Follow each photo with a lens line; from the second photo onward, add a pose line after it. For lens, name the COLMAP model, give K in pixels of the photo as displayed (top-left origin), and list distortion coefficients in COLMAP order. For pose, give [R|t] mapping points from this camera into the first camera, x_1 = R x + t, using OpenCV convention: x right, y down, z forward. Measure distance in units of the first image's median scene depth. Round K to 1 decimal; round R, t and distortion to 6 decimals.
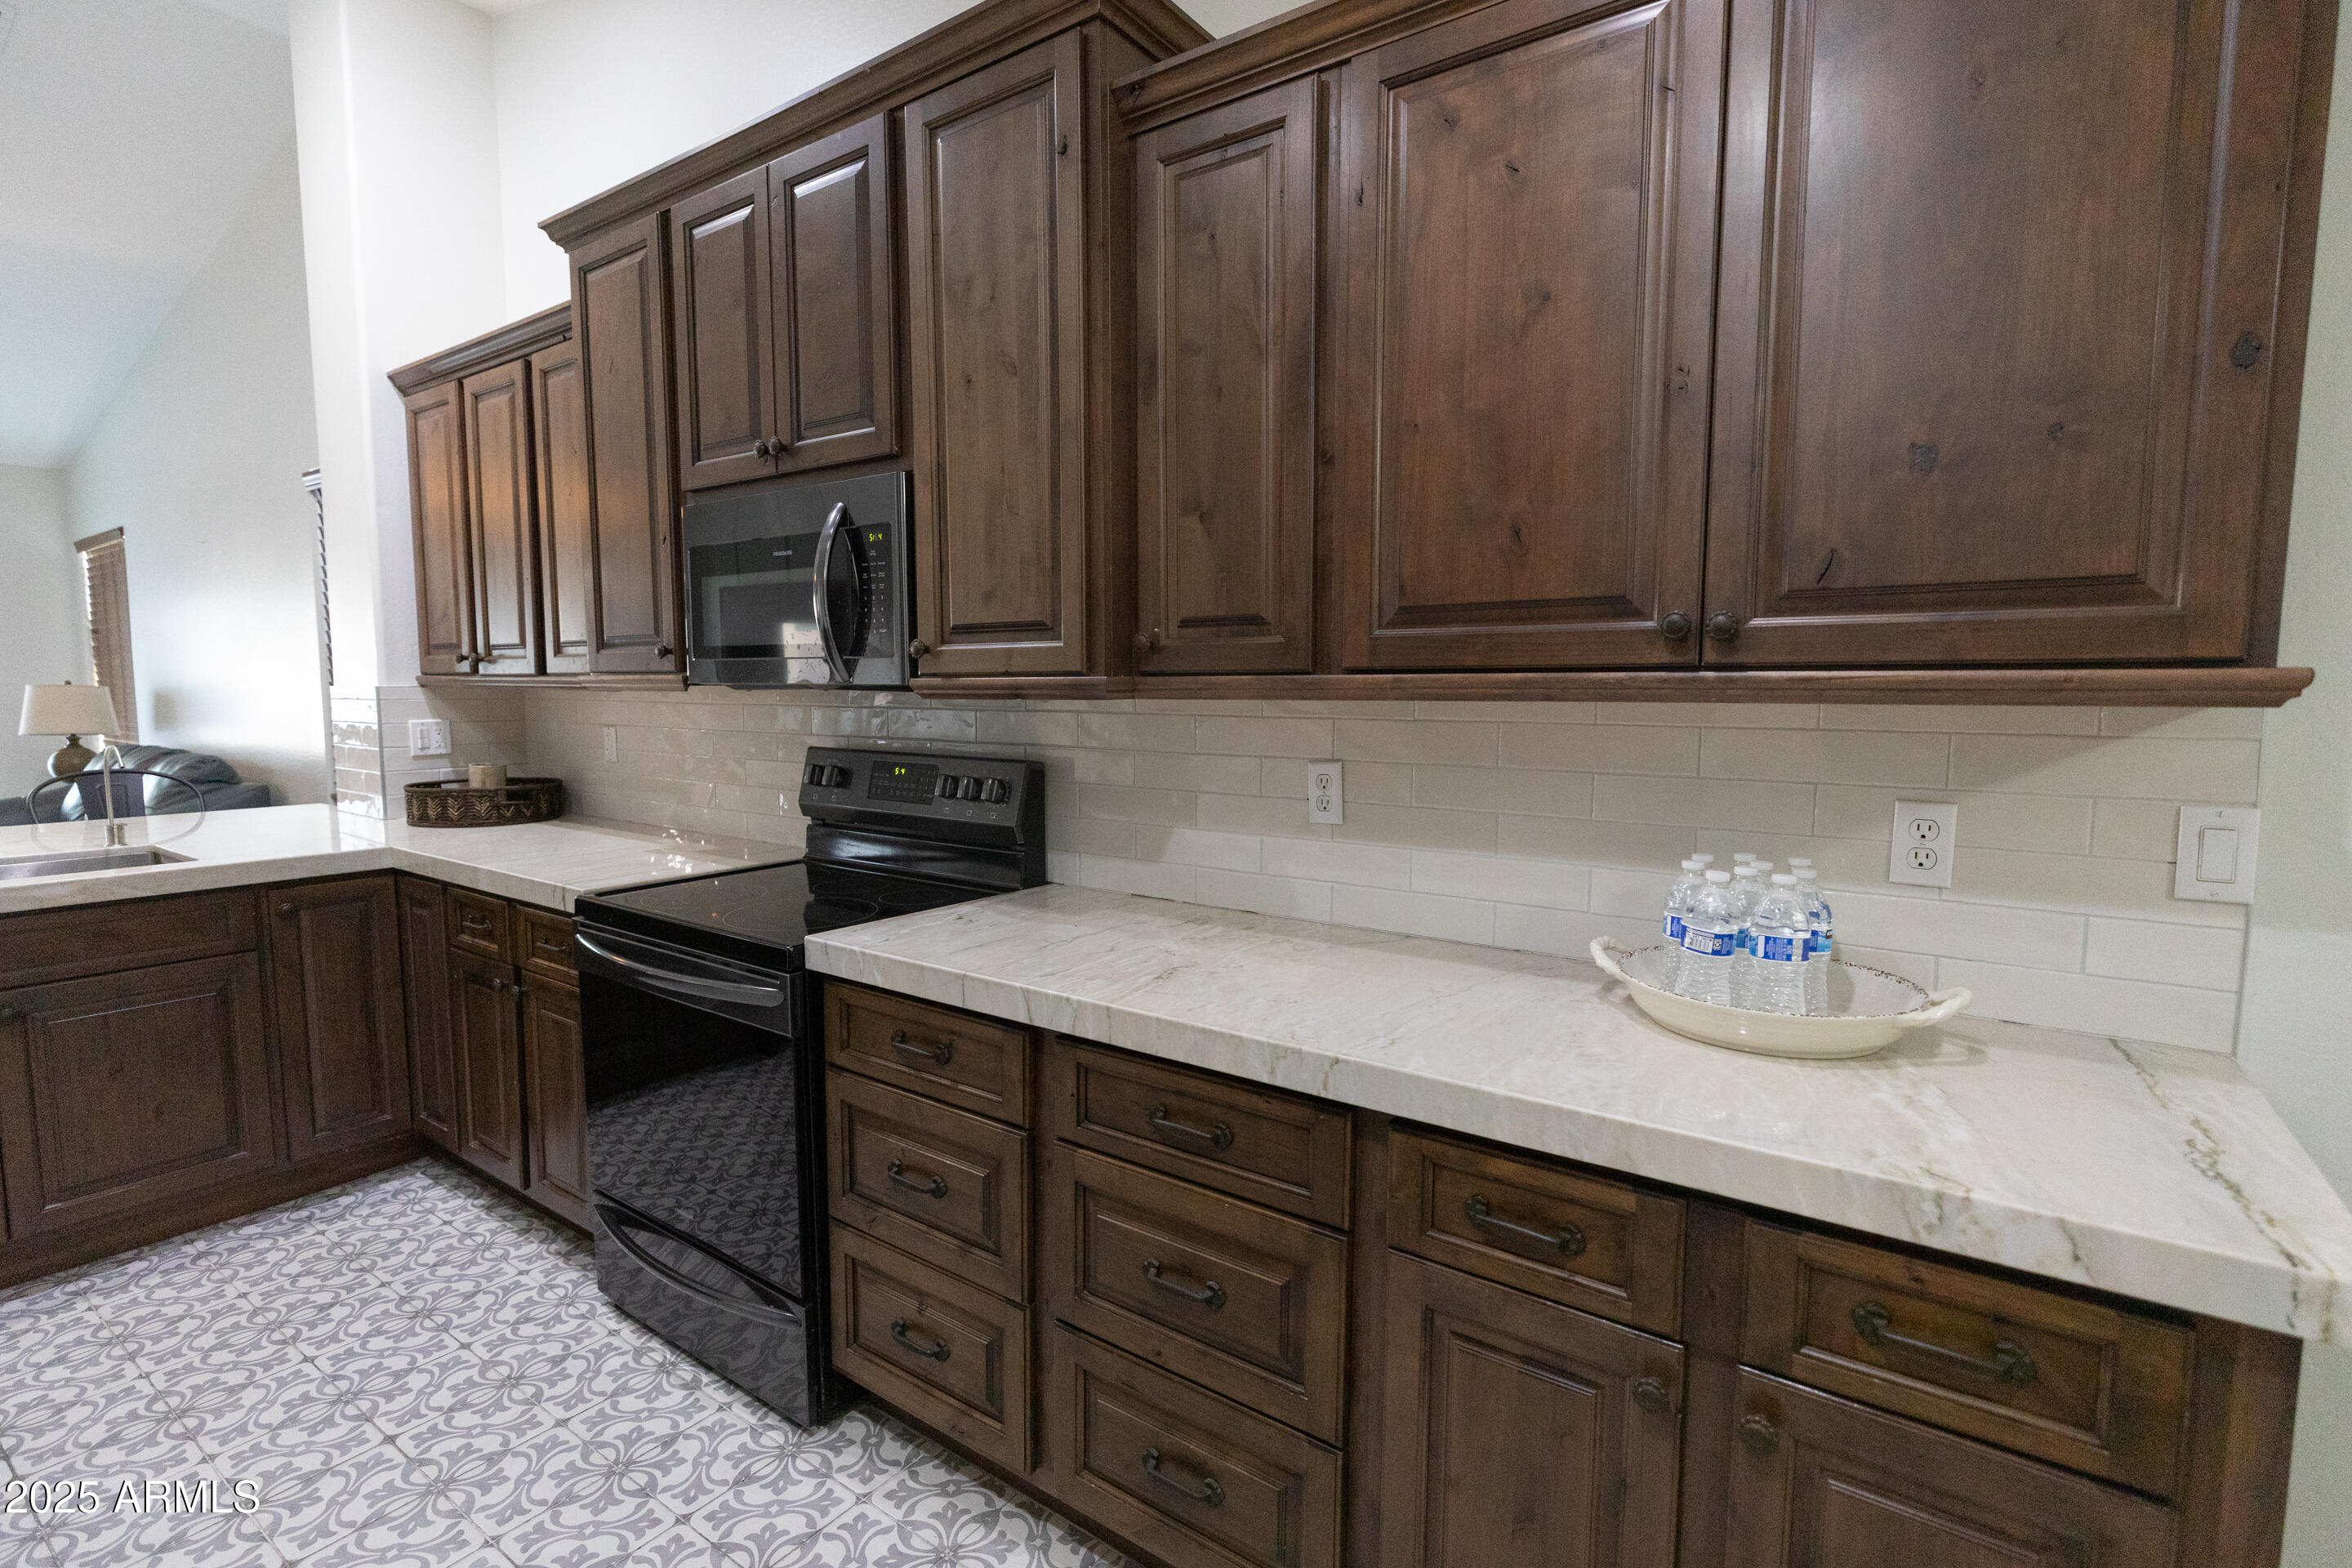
lens RADIAL K [[1099.6, 0, 1164.4], [0, 1099.6, 783.1], [0, 0, 1]] dist [0.002832, 0.000297]
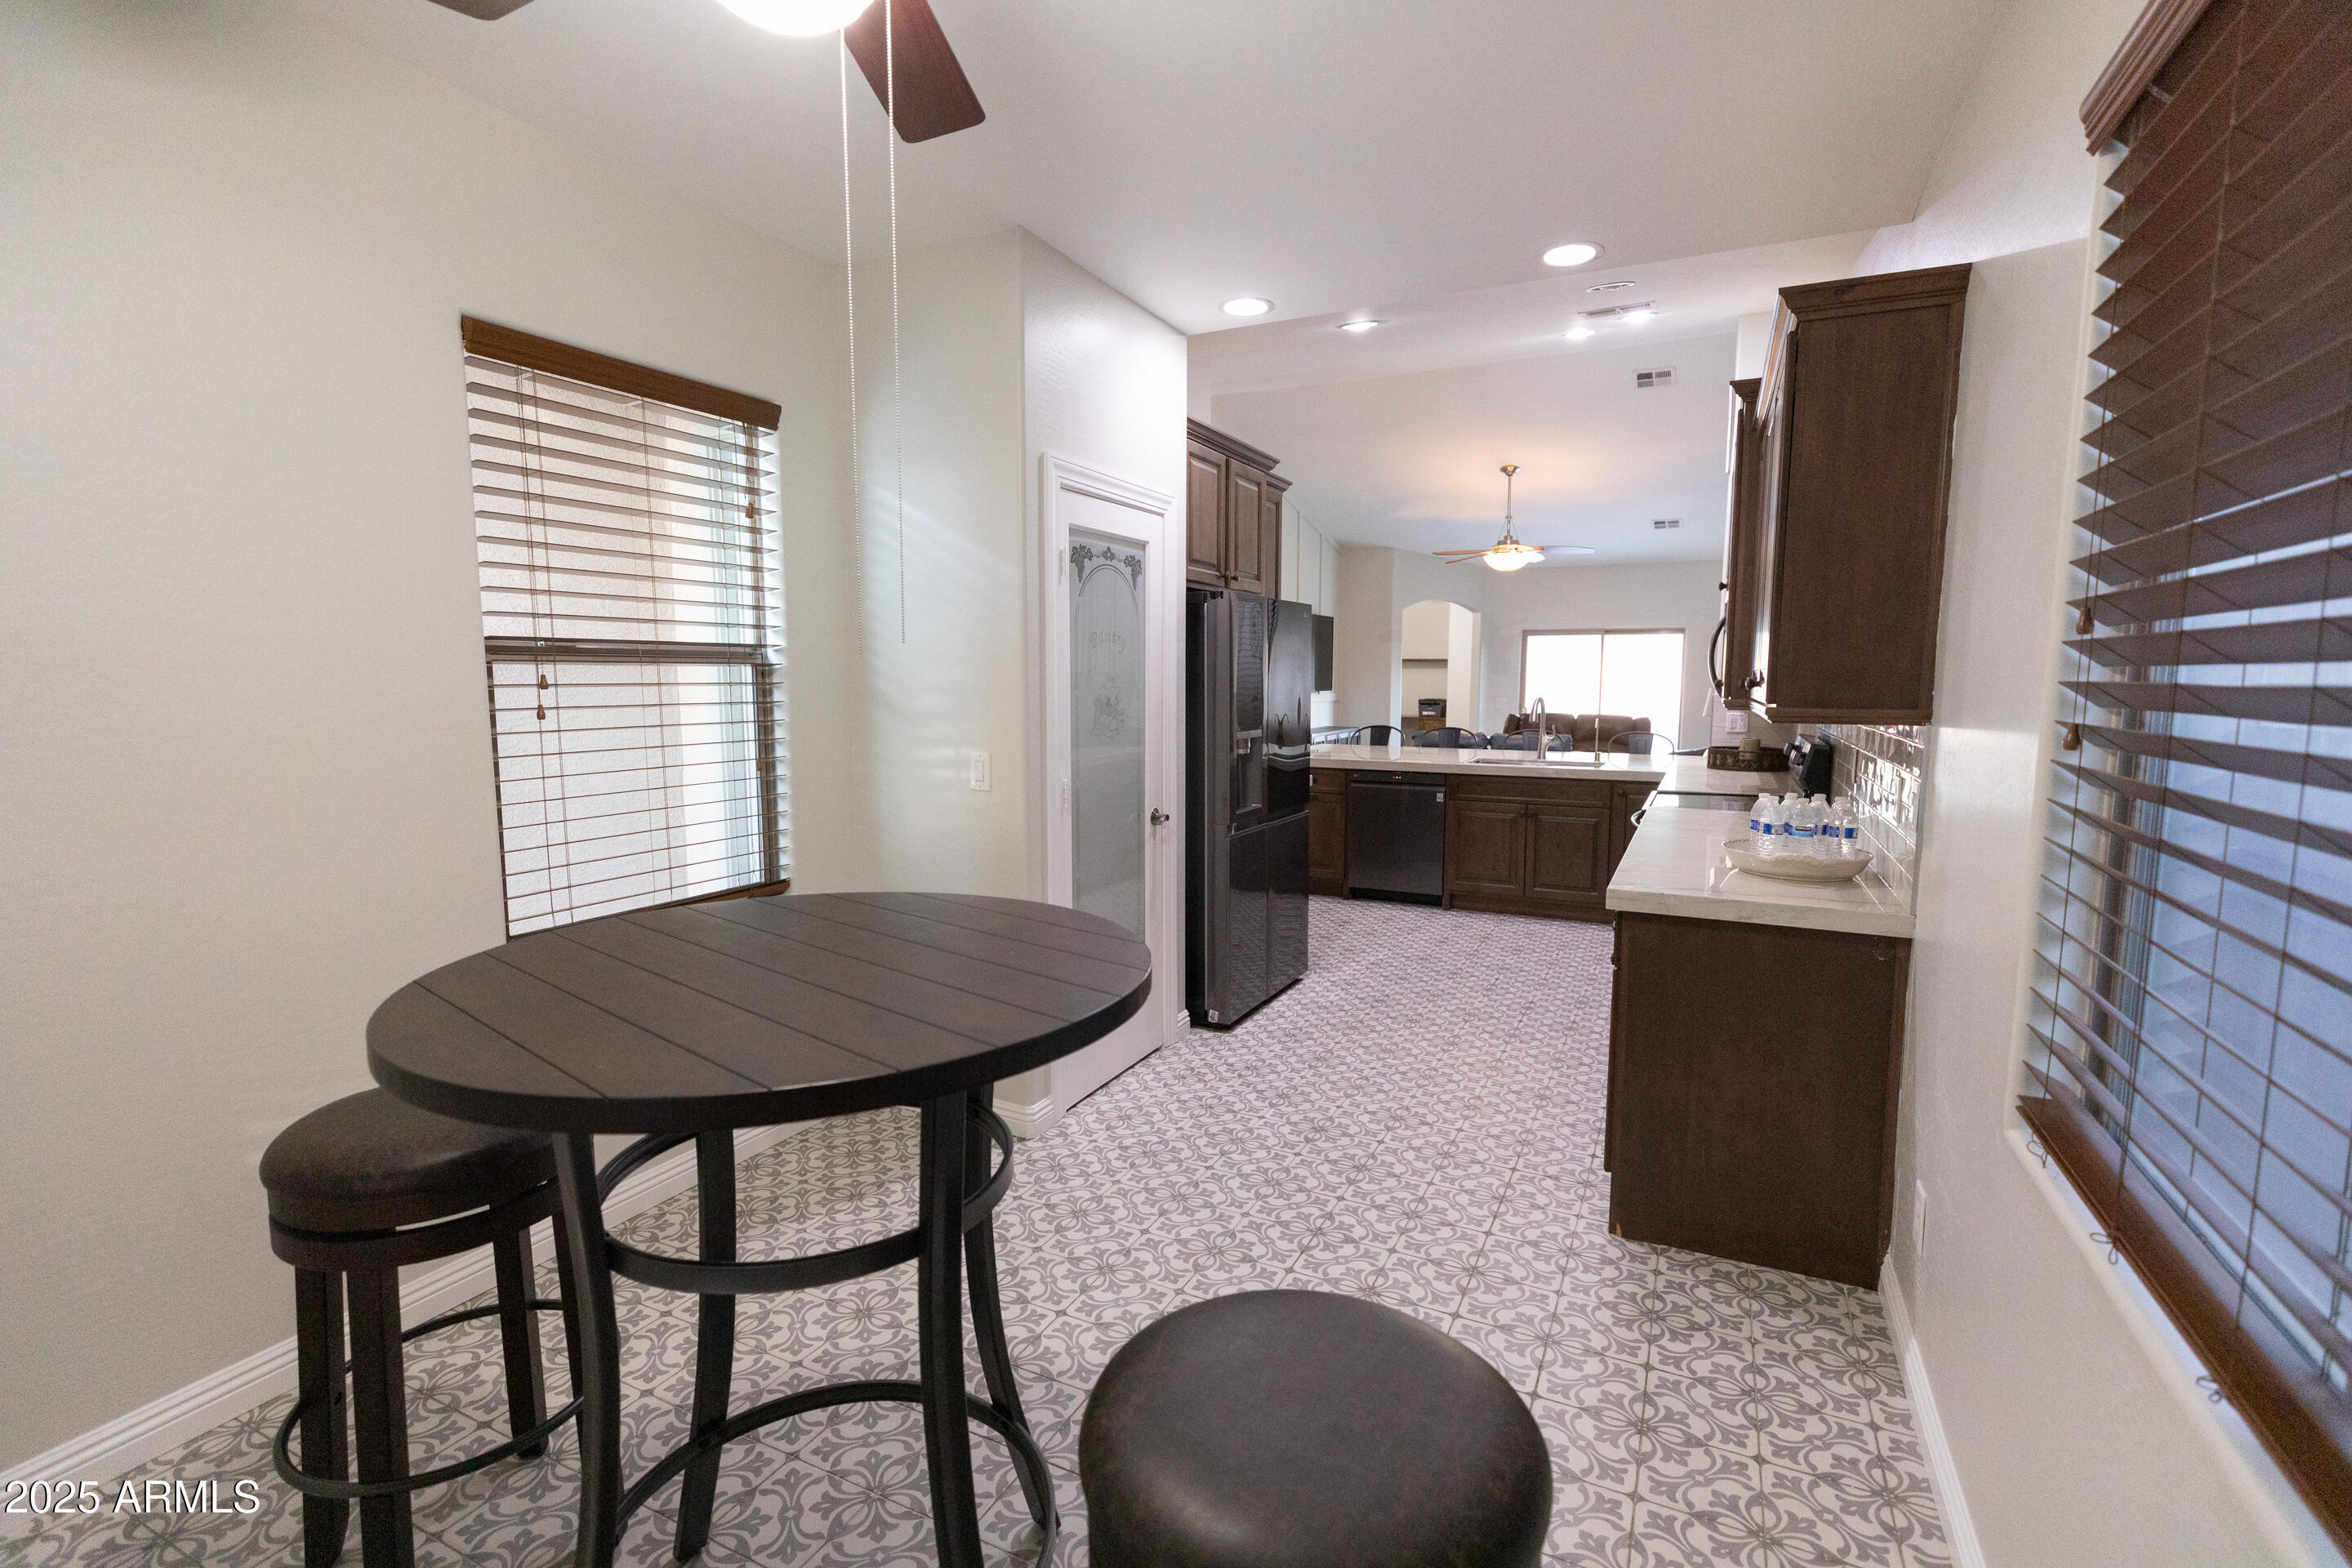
lens RADIAL K [[1070.0, 0, 1176.0], [0, 1070.0, 784.0], [0, 0, 1]] dist [0.001377, 0.000051]
pose [[0.157804, 0.100303, -0.982363, 1.408139], [-0.095315, 0.991730, 0.085948, -0.004995], [0.982860, 0.080071, 0.166059, -0.308864]]
